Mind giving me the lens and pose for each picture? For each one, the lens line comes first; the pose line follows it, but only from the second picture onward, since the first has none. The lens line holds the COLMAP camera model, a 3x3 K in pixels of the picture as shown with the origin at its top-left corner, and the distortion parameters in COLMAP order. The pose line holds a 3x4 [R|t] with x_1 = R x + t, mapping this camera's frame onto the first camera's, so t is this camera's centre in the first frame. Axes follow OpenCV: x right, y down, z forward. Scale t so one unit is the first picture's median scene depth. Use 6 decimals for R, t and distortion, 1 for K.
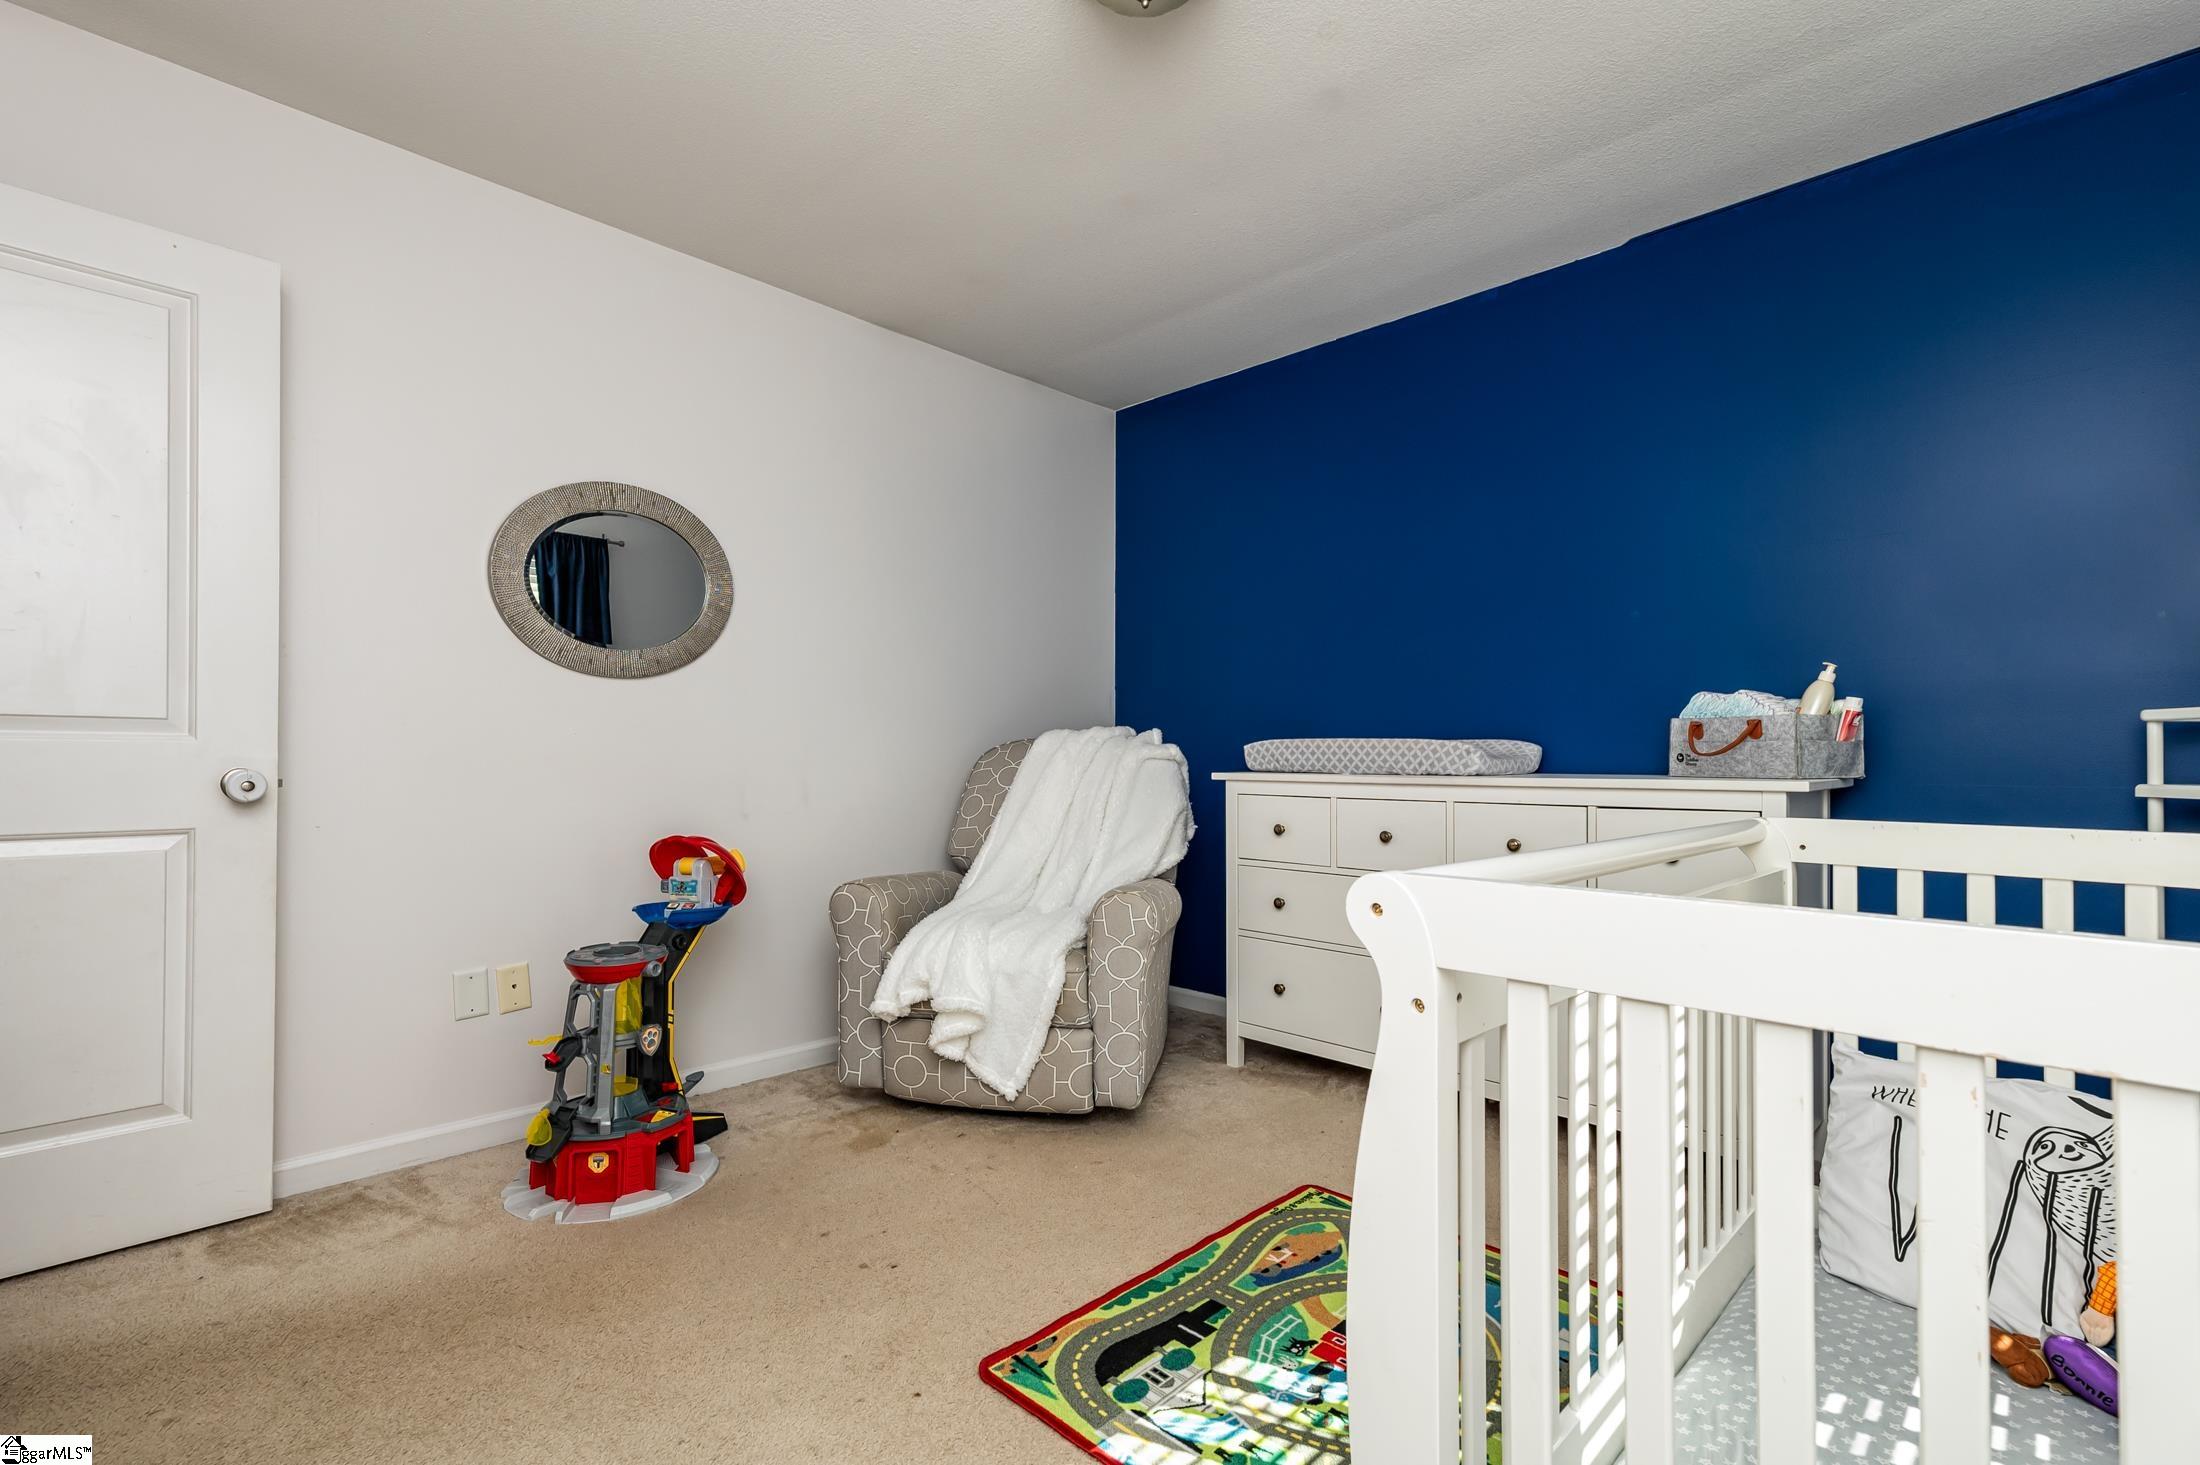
lens RADIAL K [[1004.7, 0, 1090.4], [0, 1004.7, 735.1], [0, 0, 1]] dist [0.014808, 0.000071]
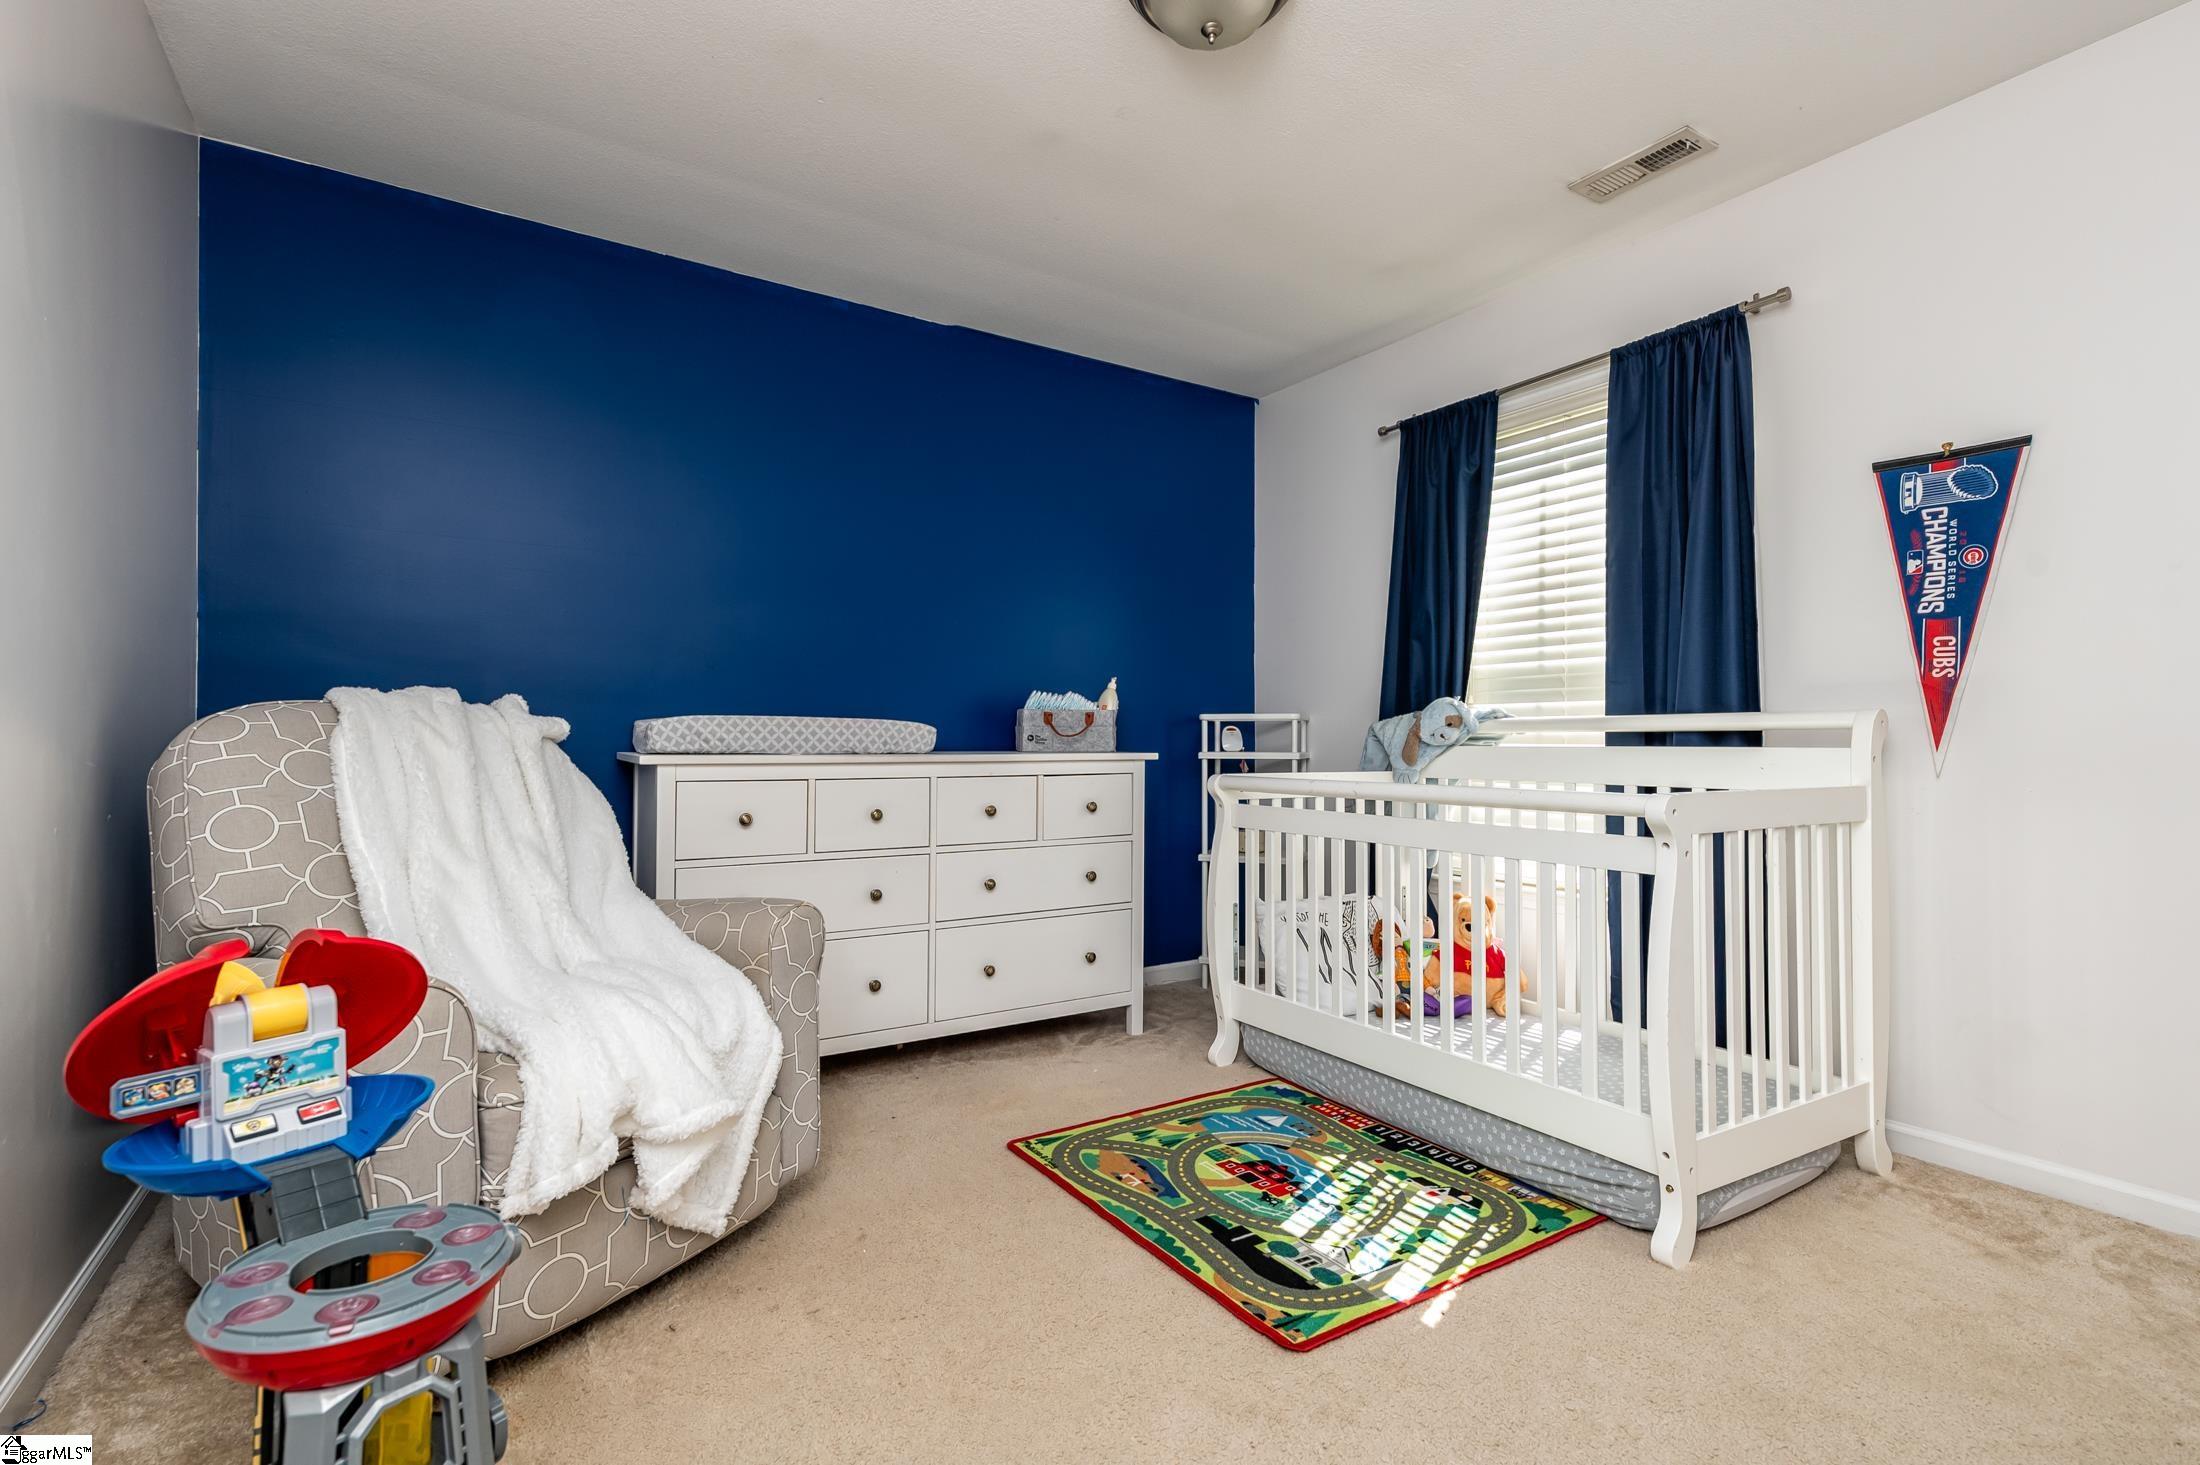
lens RADIAL K [[1004.7, 0, 1090.4], [0, 1004.7, 735.1], [0, 0, 1]] dist [0.014808, 0.000071]
pose [[0.226427, 0.005174, 0.974014, -0.843939], [-0.024981, 0.999688, 0.000497, 0.018779], [-0.973708, -0.024444, 0.226485, 0.734655]]
